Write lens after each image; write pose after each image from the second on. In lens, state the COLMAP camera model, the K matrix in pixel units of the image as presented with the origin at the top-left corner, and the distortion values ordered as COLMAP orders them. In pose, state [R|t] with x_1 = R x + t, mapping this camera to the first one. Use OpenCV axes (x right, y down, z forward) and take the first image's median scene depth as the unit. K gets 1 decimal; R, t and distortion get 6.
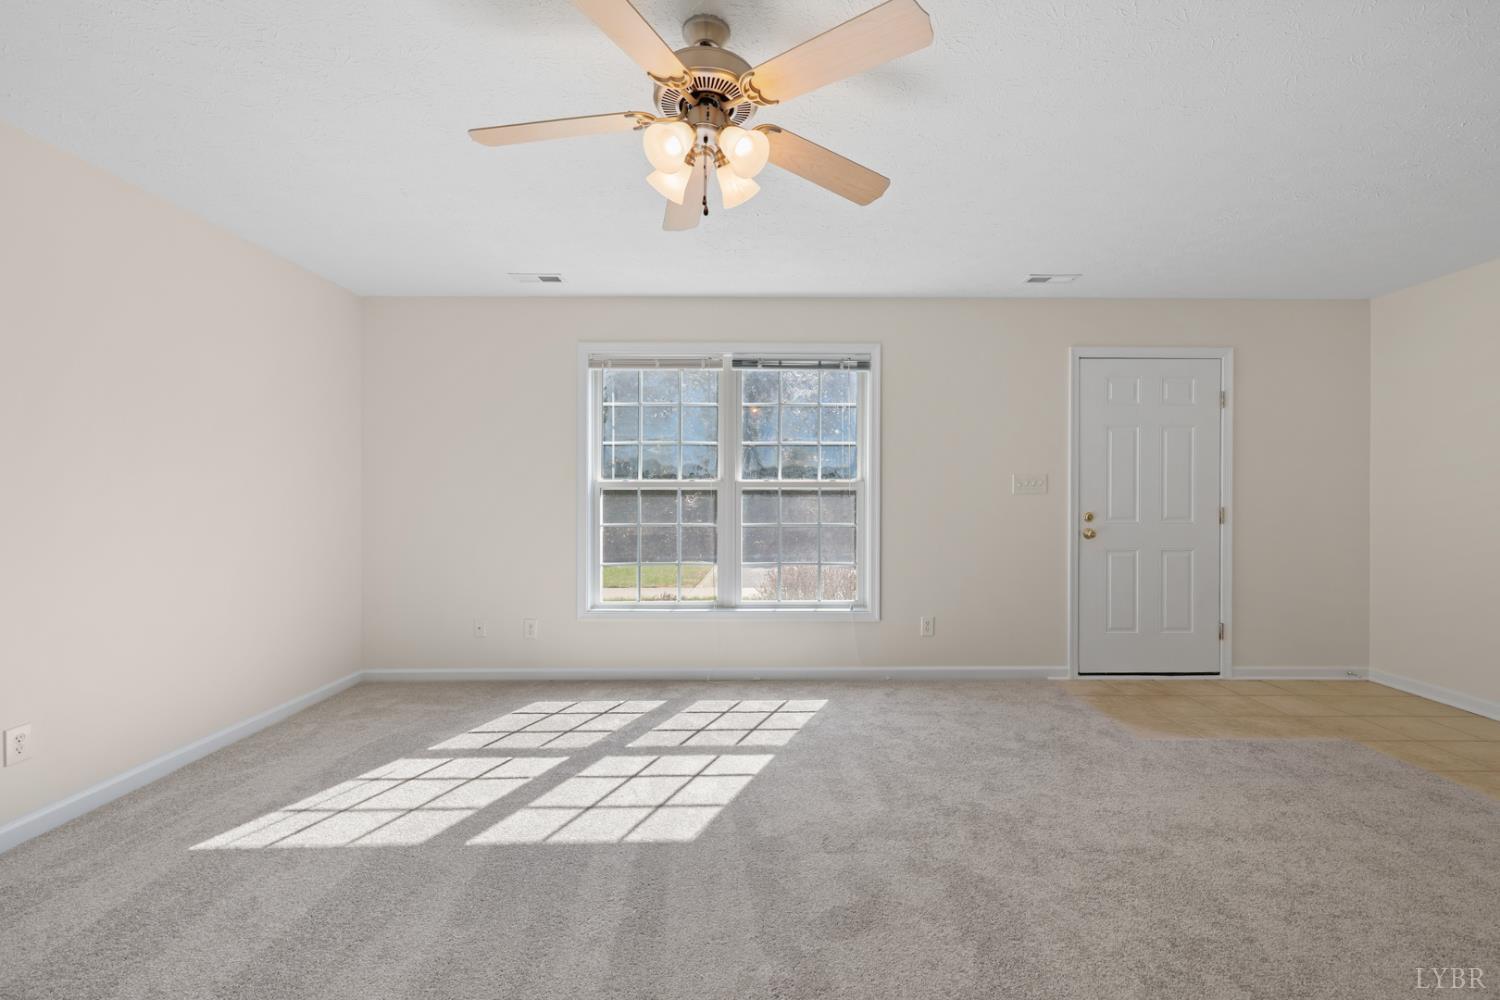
lens RADIAL K [[627.2, 0, 744.0], [0, 627.2, 519.0], [0, 0, 1]] dist [0.003172, -0.000201]
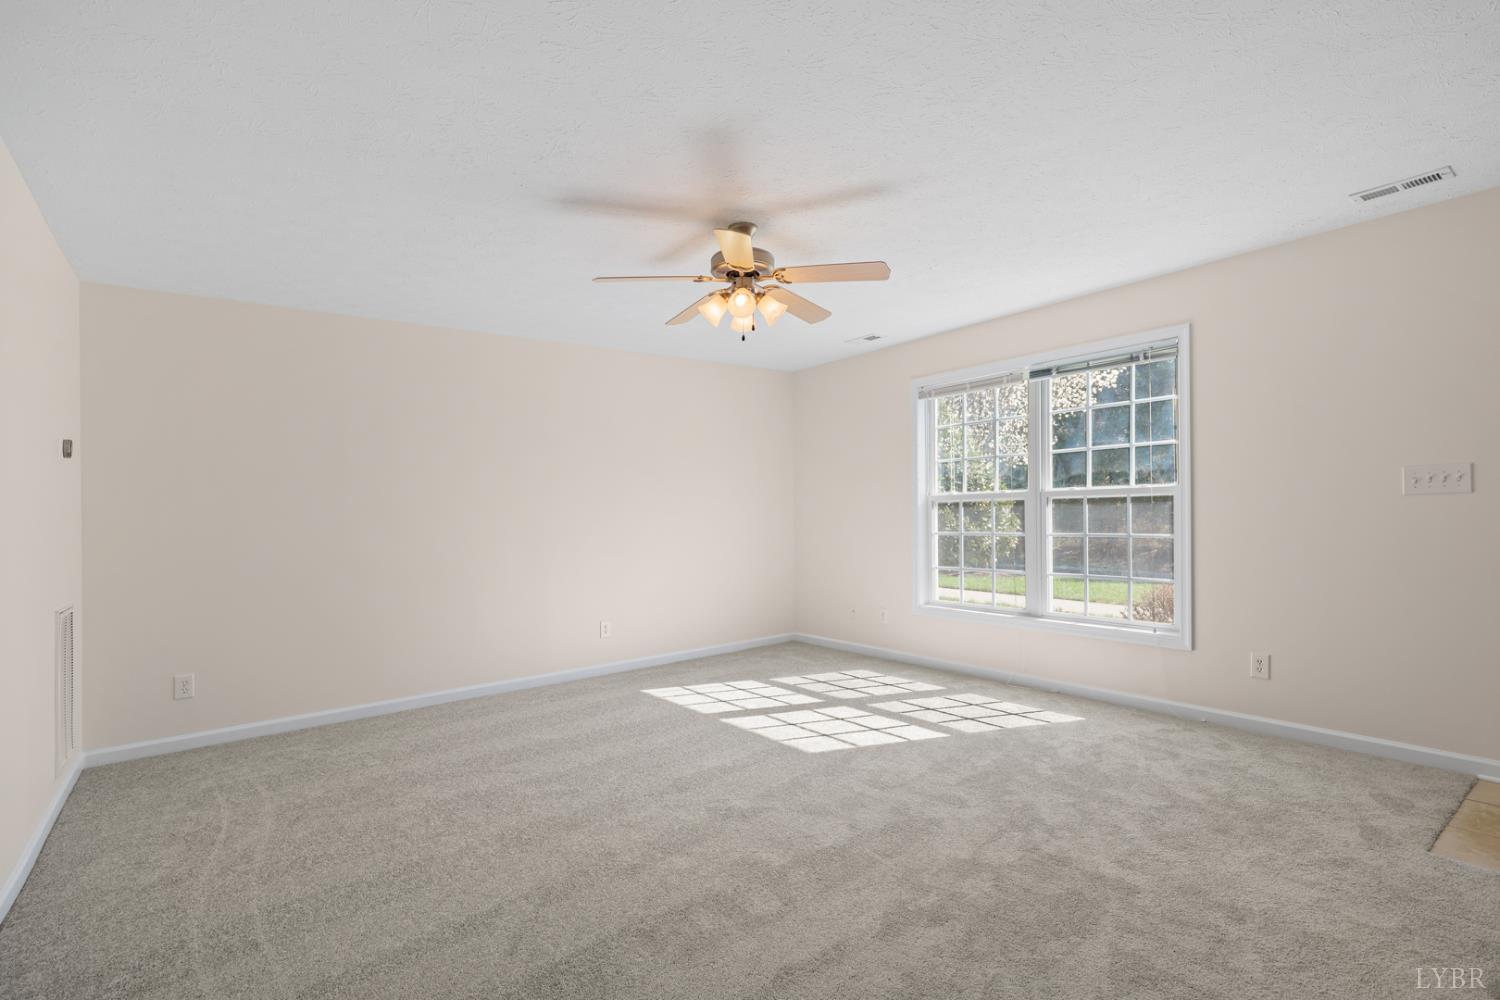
lens RADIAL K [[696.0, 0, 770.7], [0, 696.0, 533.9], [0, 0, 1]] dist [0.000155, 0.000185]
pose [[0.617952, 0.011439, -0.786133, 0.601079], [-0.005547, 0.999933, 0.010190, -0.000710], [0.786196, -0.001936, 0.617974, -0.024978]]
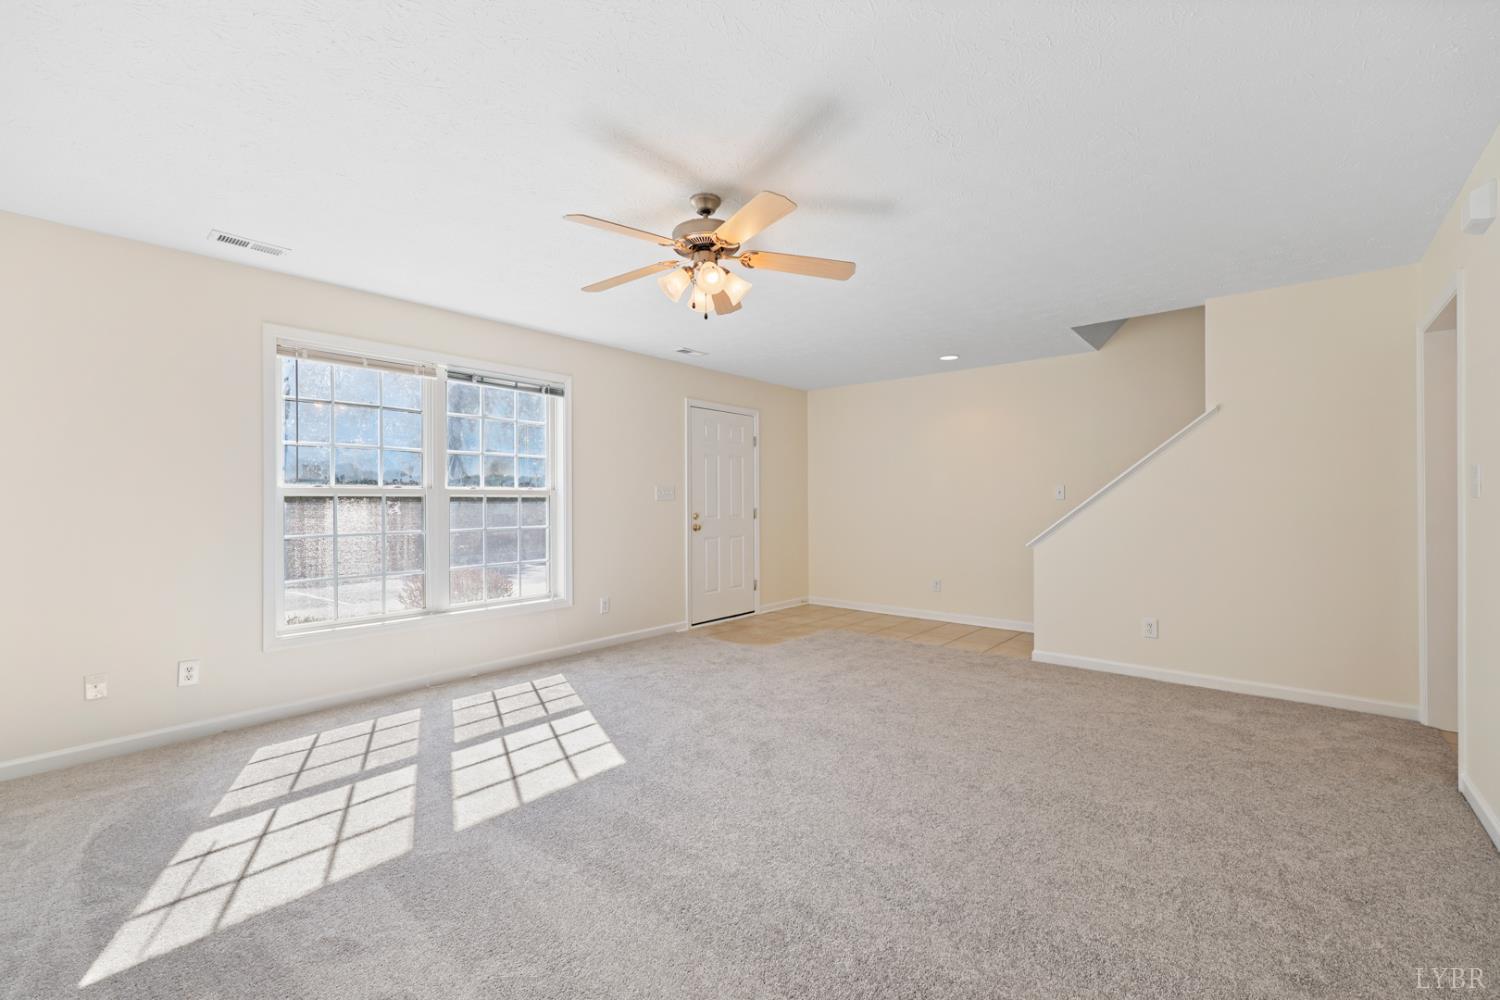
lens RADIAL K [[627.2, 0, 744.0], [0, 627.2, 519.0], [0, 0, 1]] dist [0.003172, -0.000201]
pose [[0.657149, -0.024747, 0.753354, -0.474840], [0.032097, 0.999473, 0.004834, 0.000487], [-0.753077, 0.021004, 0.657597, -0.041875]]
